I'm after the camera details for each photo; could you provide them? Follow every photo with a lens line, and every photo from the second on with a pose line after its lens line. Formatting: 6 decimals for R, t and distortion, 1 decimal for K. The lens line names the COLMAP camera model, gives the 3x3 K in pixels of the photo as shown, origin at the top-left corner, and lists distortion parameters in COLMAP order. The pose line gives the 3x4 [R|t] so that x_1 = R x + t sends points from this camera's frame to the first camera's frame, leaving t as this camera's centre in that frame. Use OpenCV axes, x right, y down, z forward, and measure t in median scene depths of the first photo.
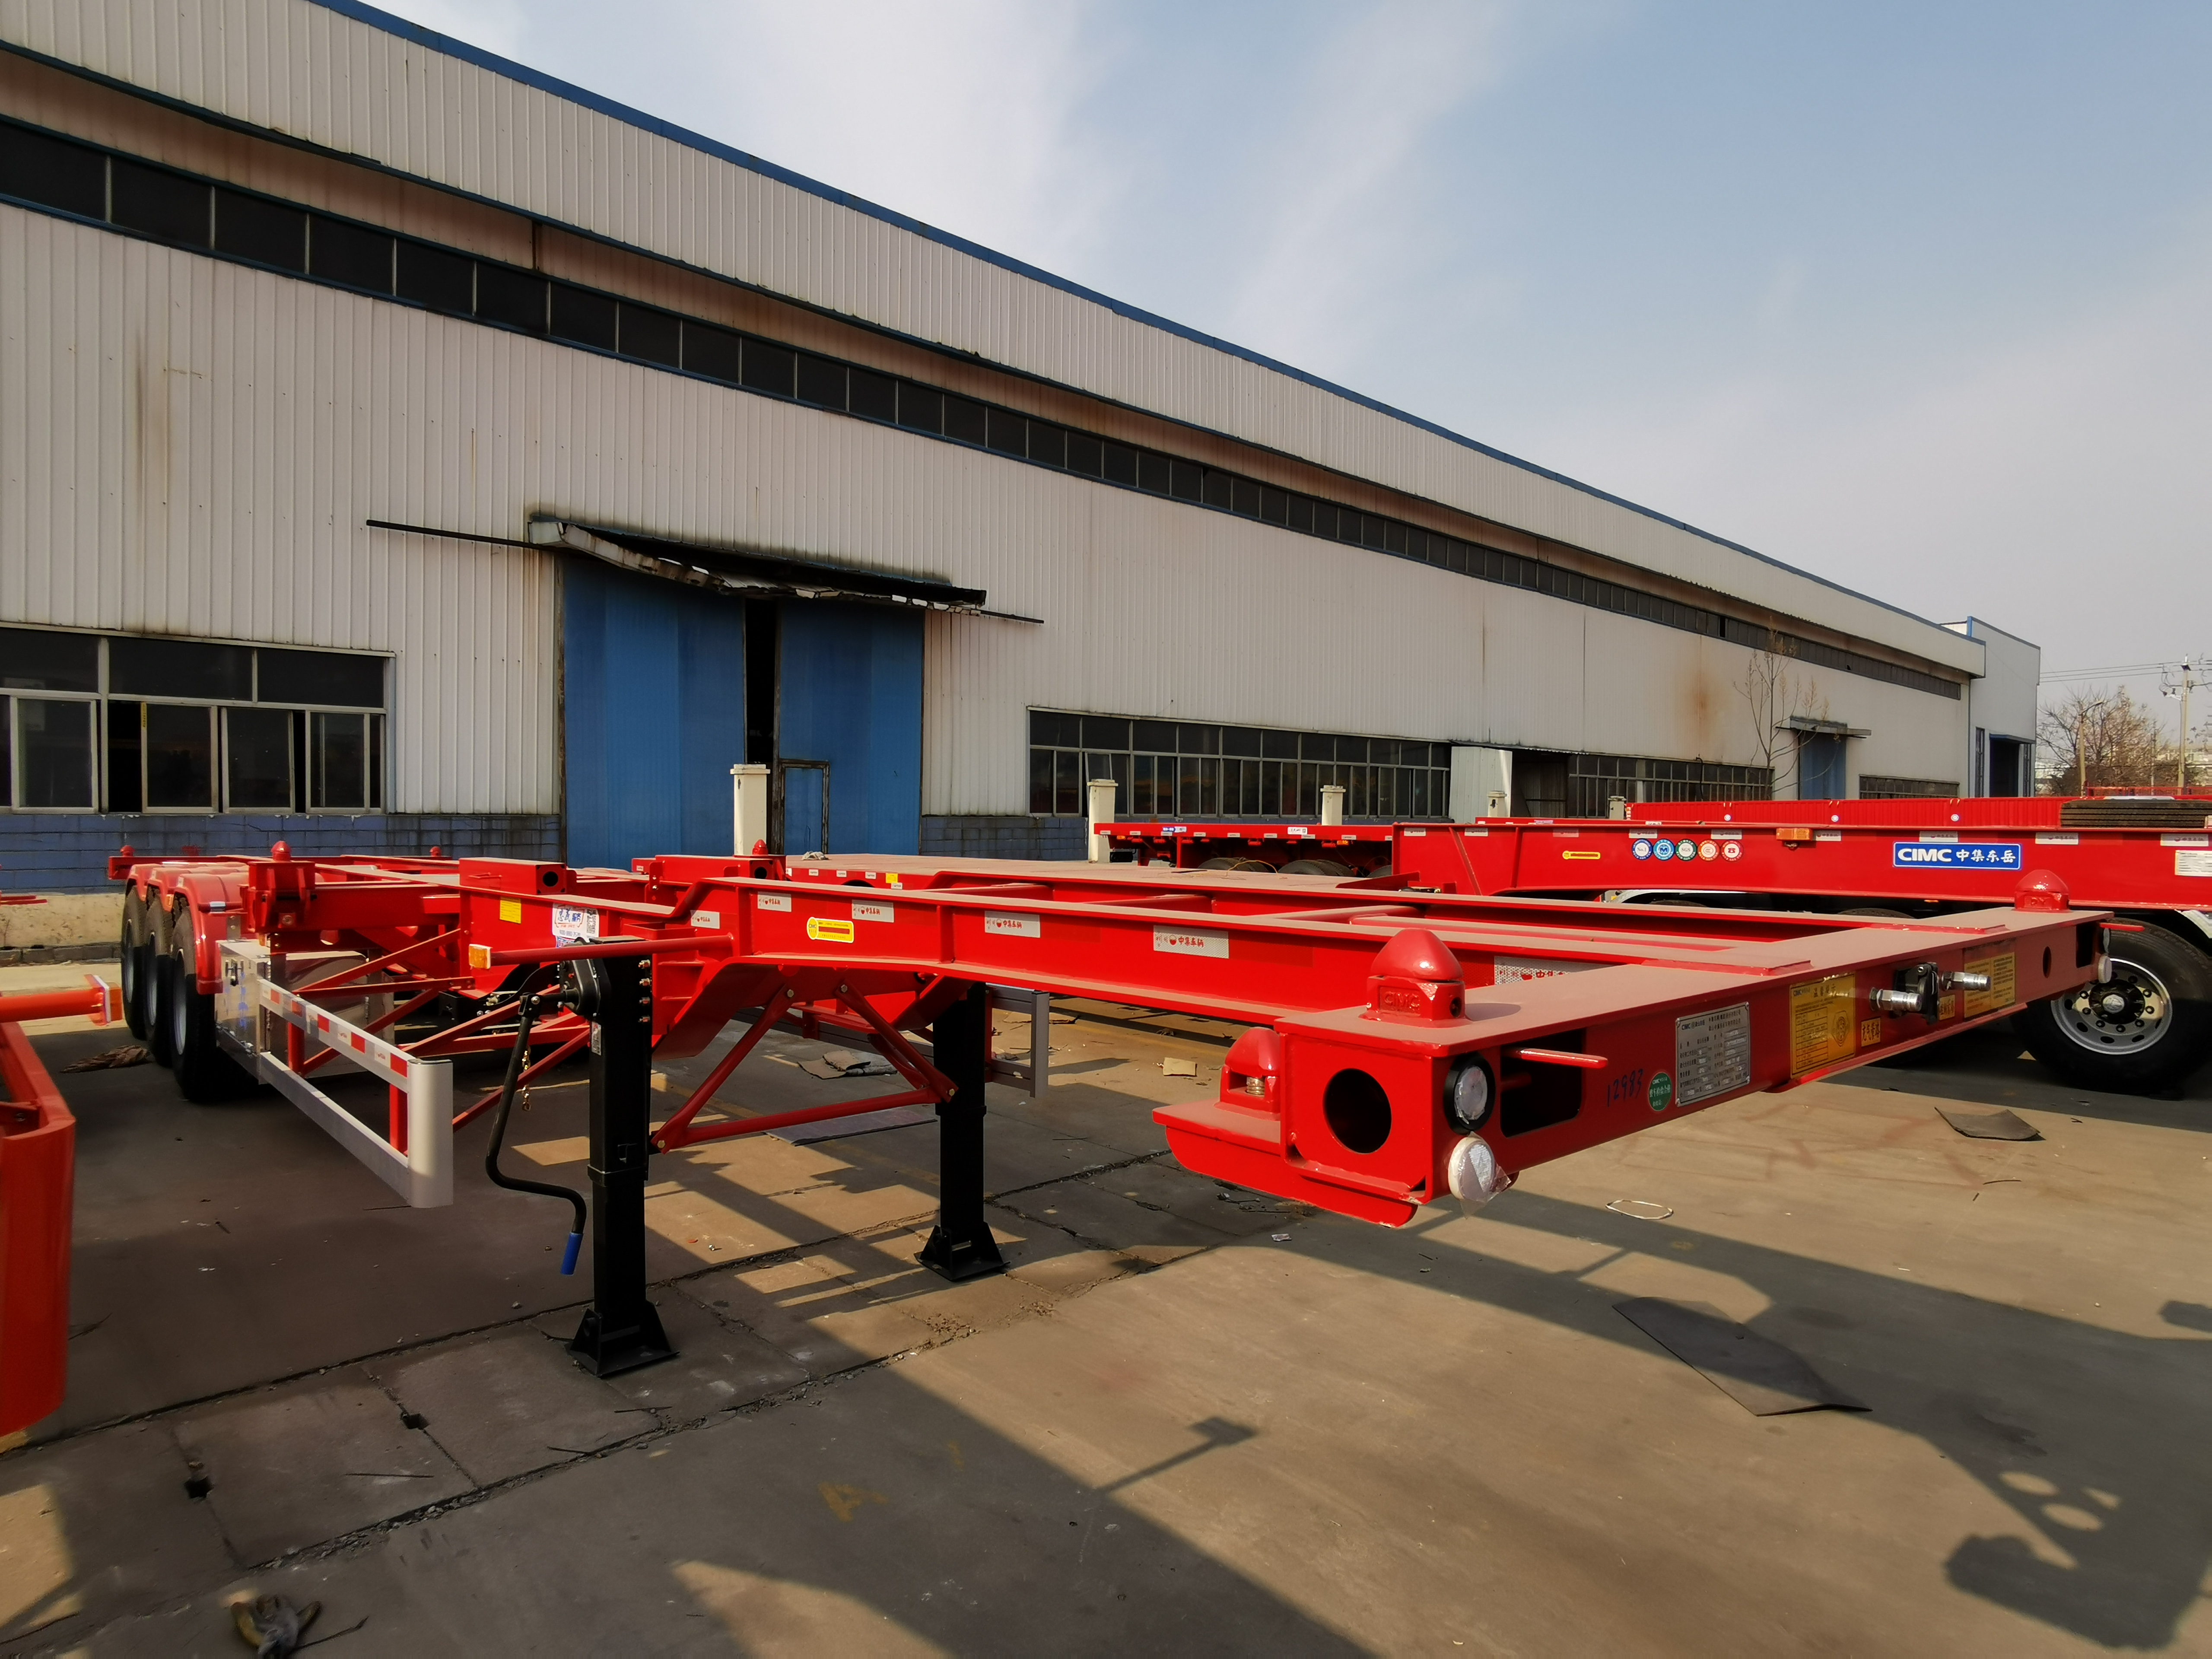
lens RADIAL K [[1305.1, 0, 1106.0], [0, 1305.1, 829.5], [0, 0, 1]] dist [-0.005550, 0.004393]
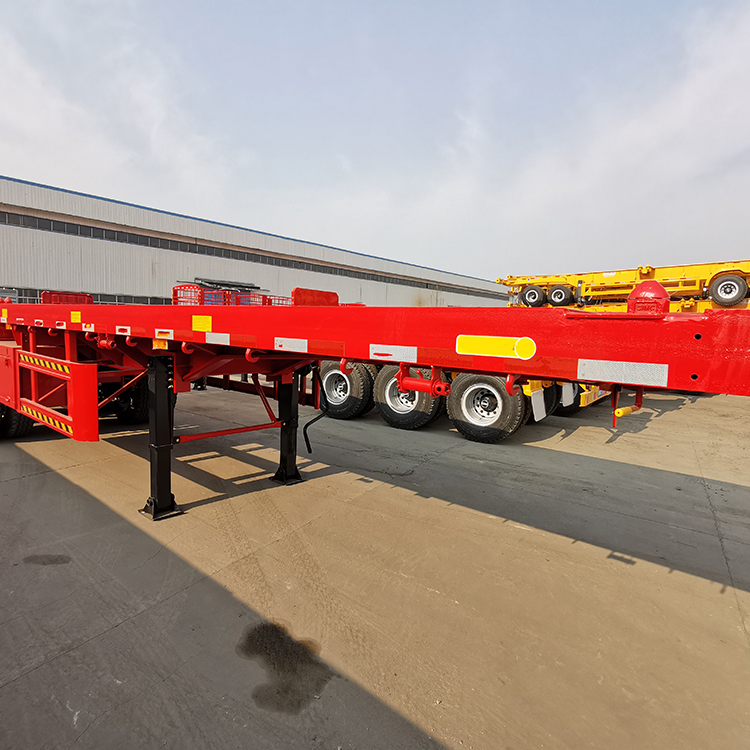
lens RADIAL K [[496.7, 0, 373.0], [0, 496.7, 370.1], [0, 0, 1]] dist [-0.023043, 0.021286]
pose [[0.991168, -0.021810, 0.130807, 0.176636], [0.016133, 0.998888, 0.044306, 0.177916], [-0.131628, -0.041805, 0.990417, -2.146532]]
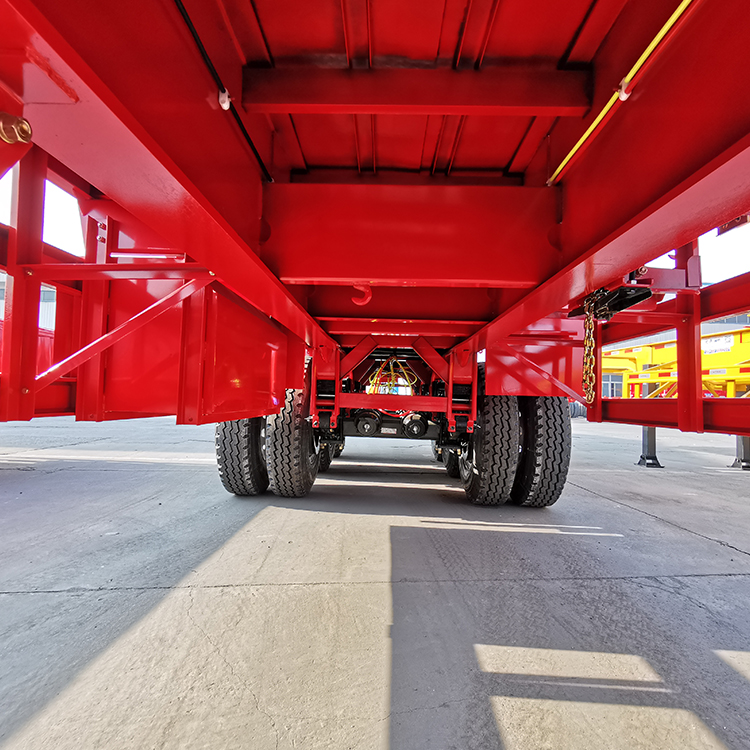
lens RADIAL K [[496.7, 0, 373.0], [0, 496.7, 370.1], [0, 0, 1]] dist [-0.023043, 0.021286]
pose [[0.732743, -0.063412, -0.677544, 0.137793], [-0.031178, 0.991475, -0.126510, 0.211713], [0.679791, 0.113824, 0.724520, -1.882870]]
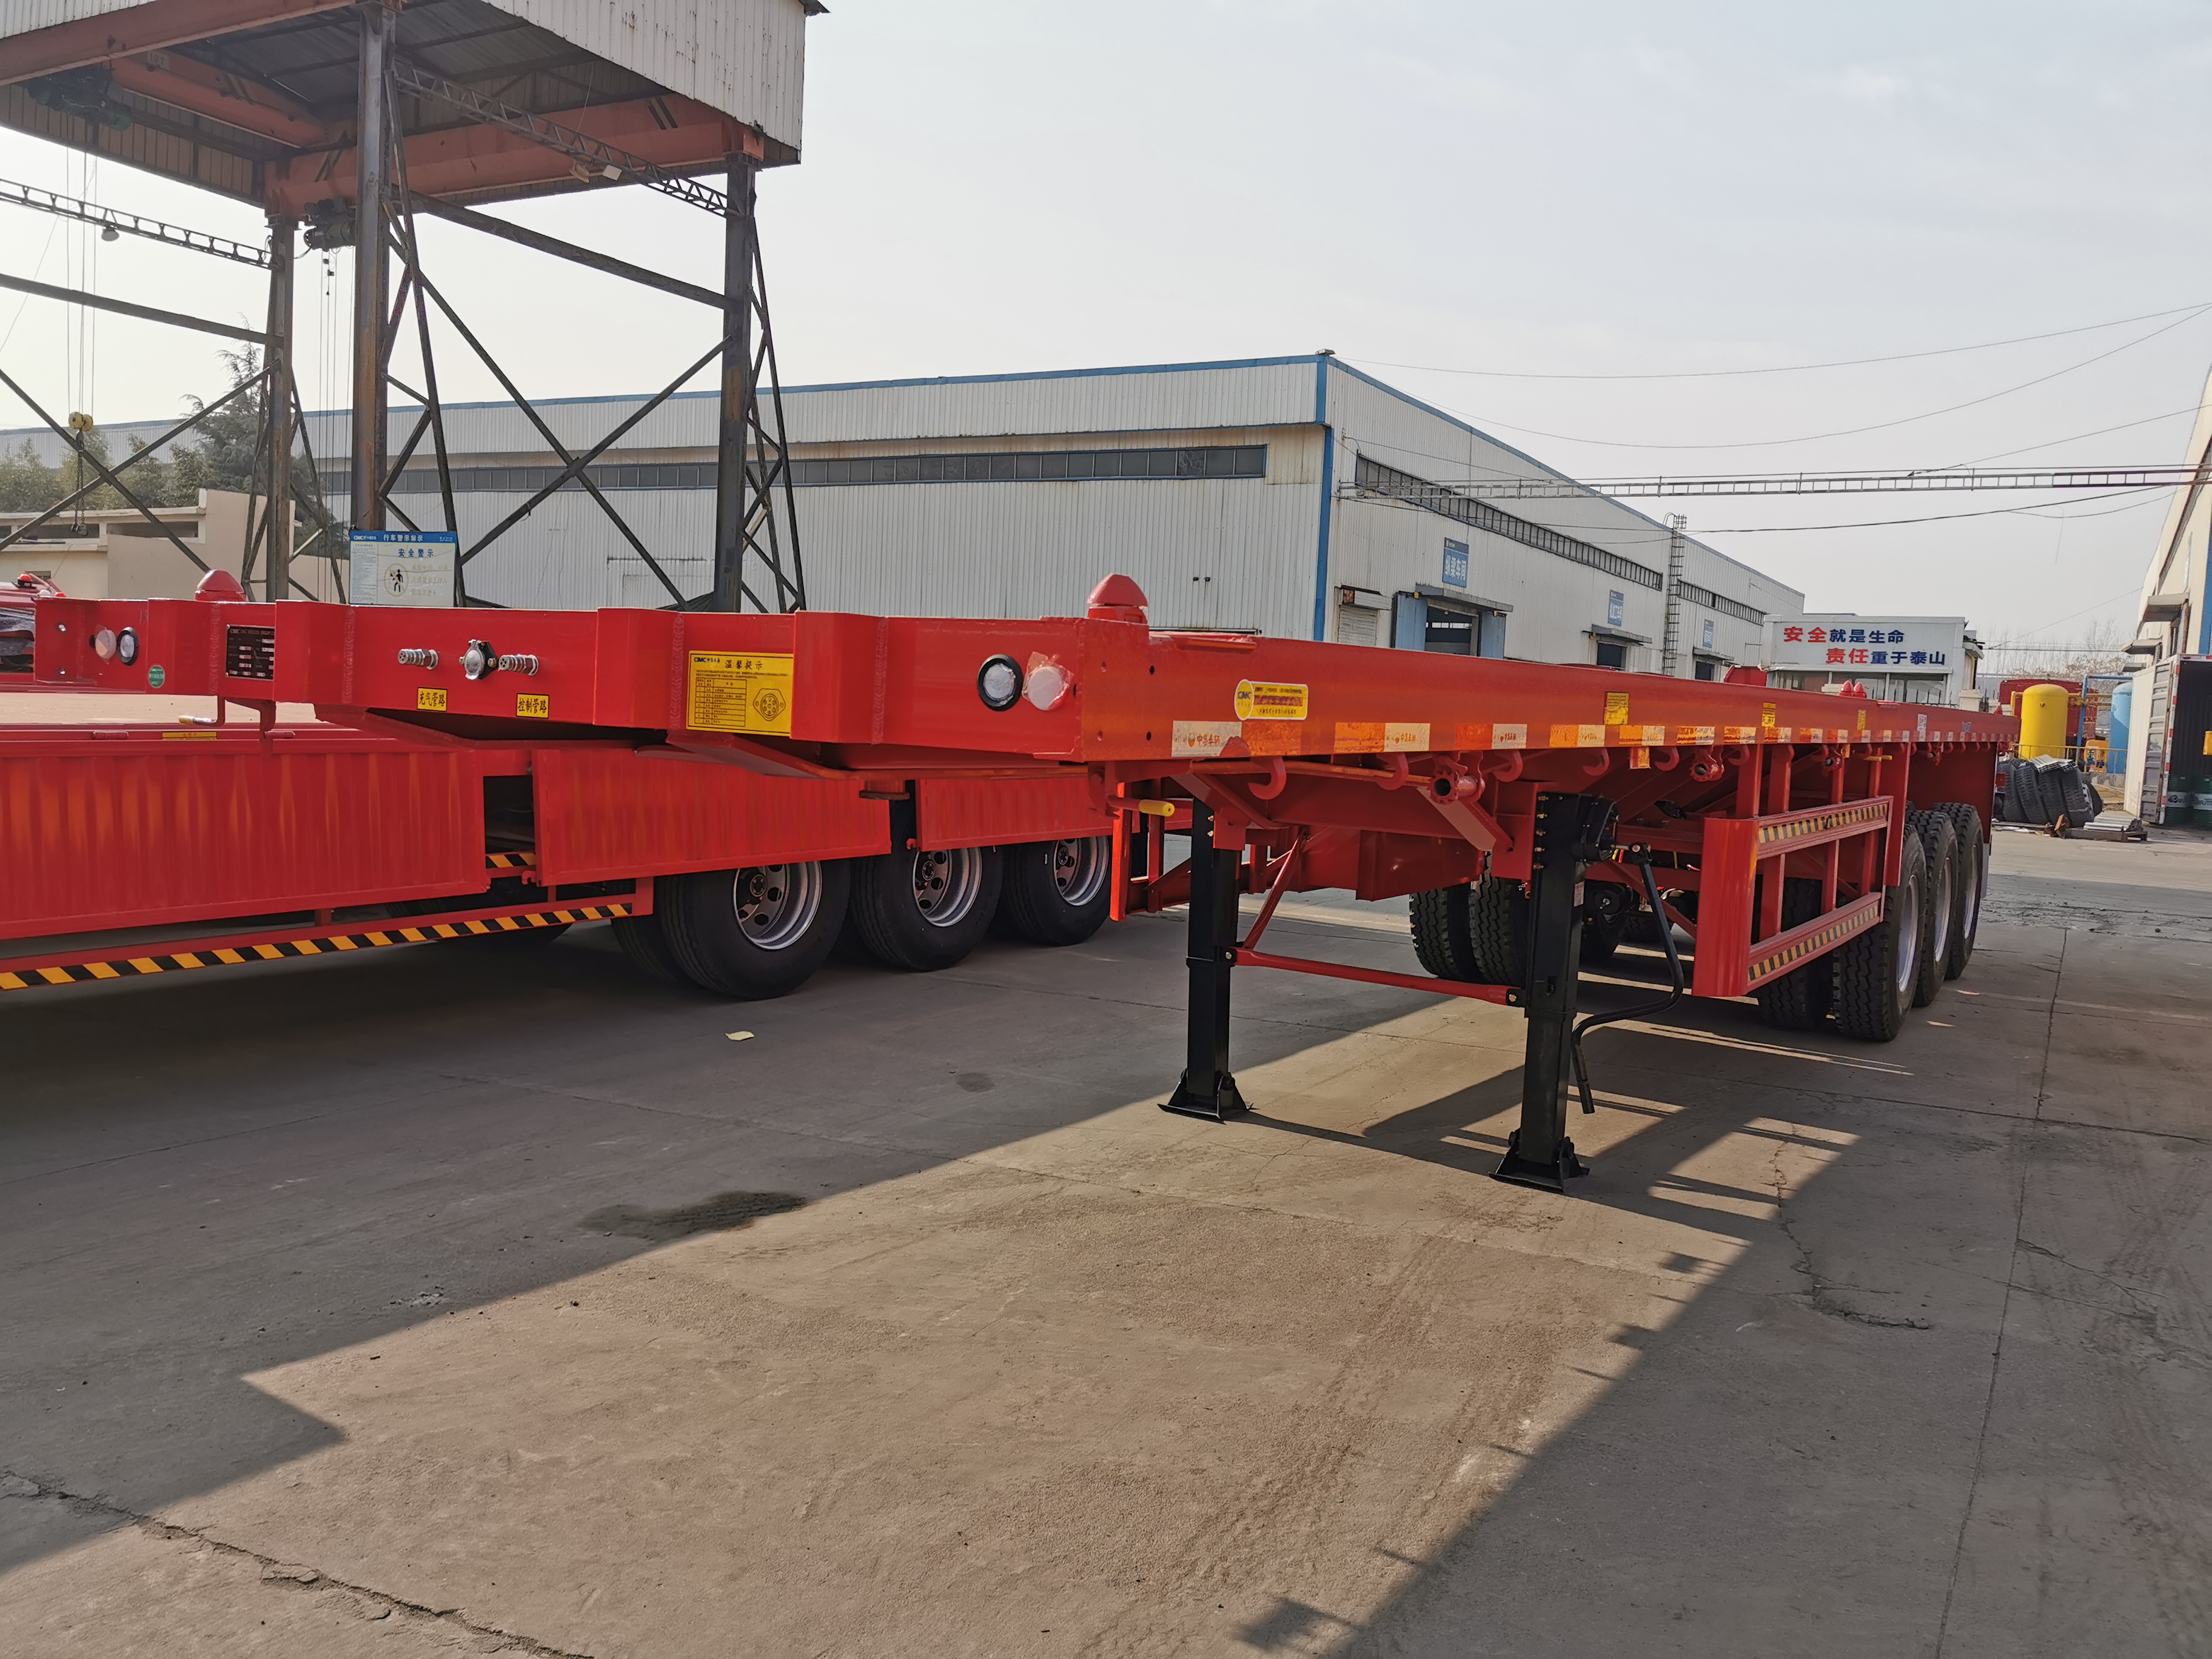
lens RADIAL K [[1697.9, 0, 1113.4], [0, 1697.9, 794.1], [0, 0, 1]] dist [0.063382, -0.087783]
pose [[0.277270, 0.027060, -0.960411, 0.464016], [-0.084544, 0.996413, 0.003666, 0.186232], [0.957065, 0.080181, 0.278563, -2.029849]]
